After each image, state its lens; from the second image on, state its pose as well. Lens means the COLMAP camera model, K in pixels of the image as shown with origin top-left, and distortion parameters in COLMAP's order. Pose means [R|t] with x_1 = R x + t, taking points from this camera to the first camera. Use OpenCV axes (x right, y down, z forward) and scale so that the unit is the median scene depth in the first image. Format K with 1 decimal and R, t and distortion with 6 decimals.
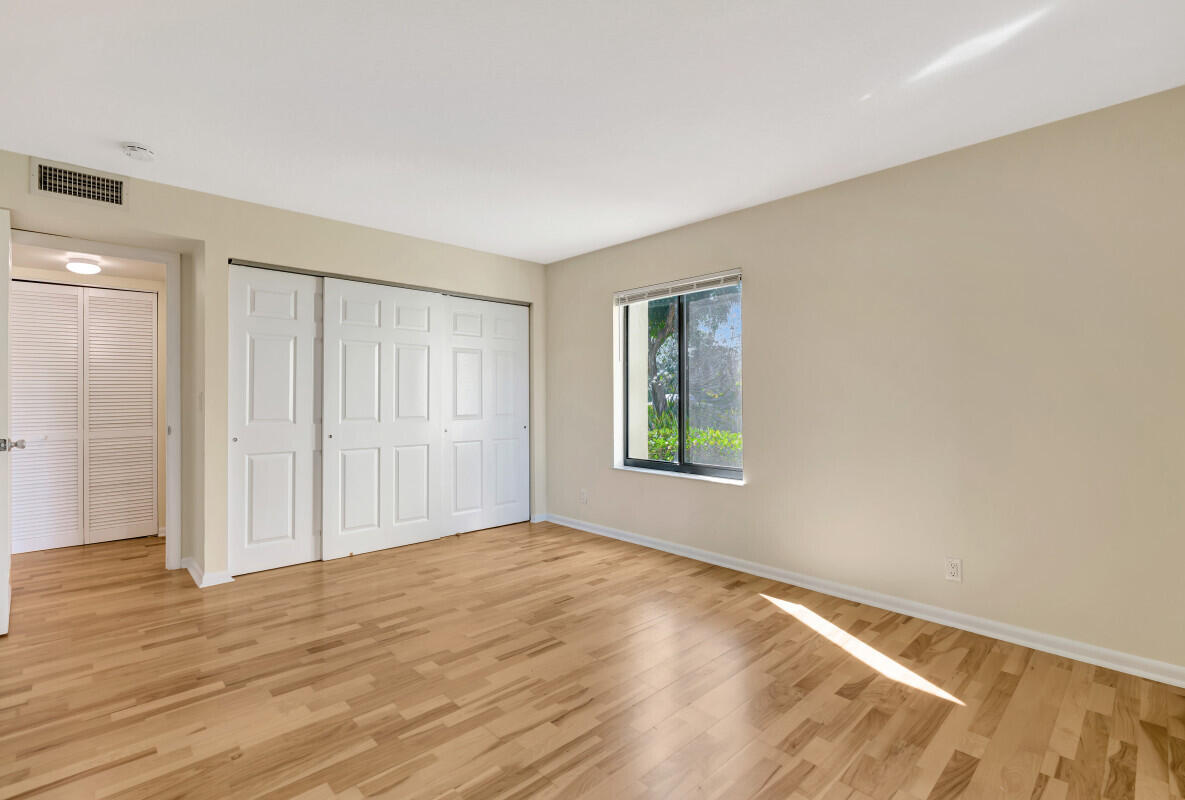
lens RADIAL K [[552.2, 0, 592.5], [0, 552.2, 400.0], [0, 0, 1]] dist [0.001168, 0.000196]
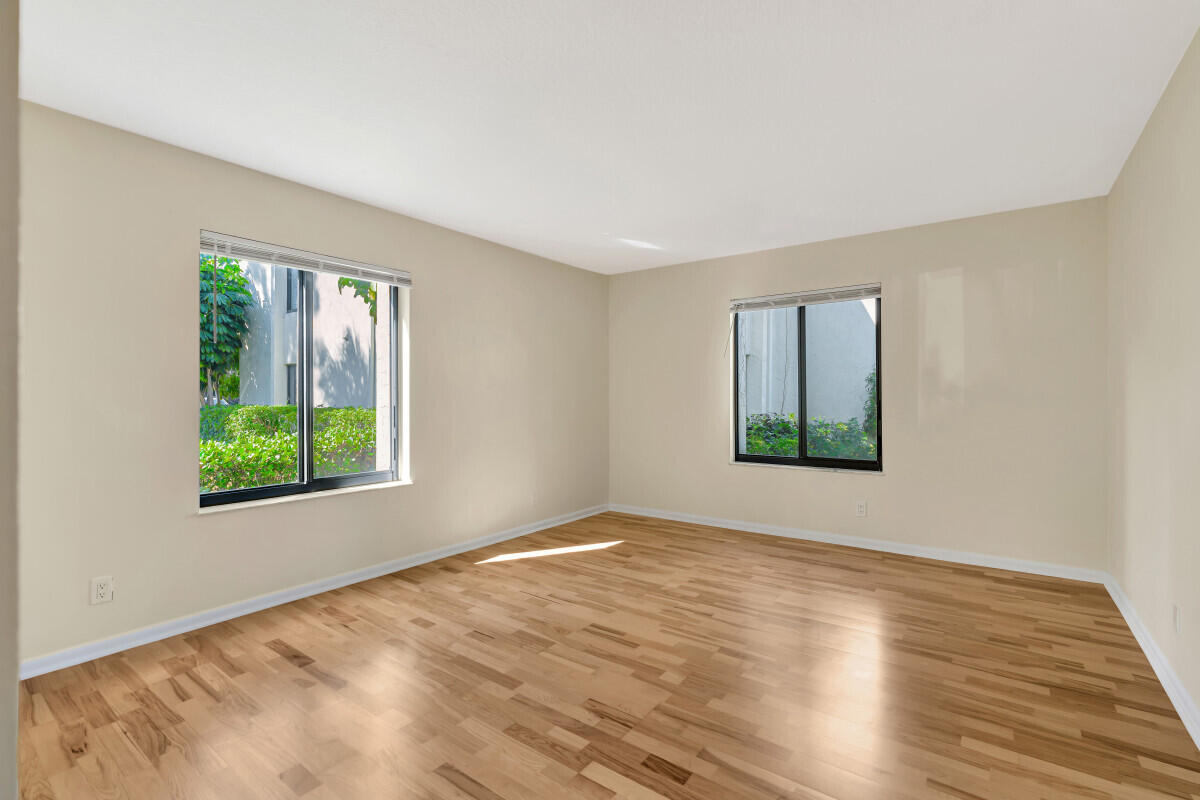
lens RADIAL K [[534.0, 0, 594.9], [0, 534.0, 395.5], [0, 0, 1]] dist [-0.002761, 0.000704]
pose [[-0.170566, 0.006357, 0.985326, -0.909219], [0.005563, 0.999969, -0.005488, -0.002588], [-0.985331, 0.004546, -0.170596, 0.979230]]
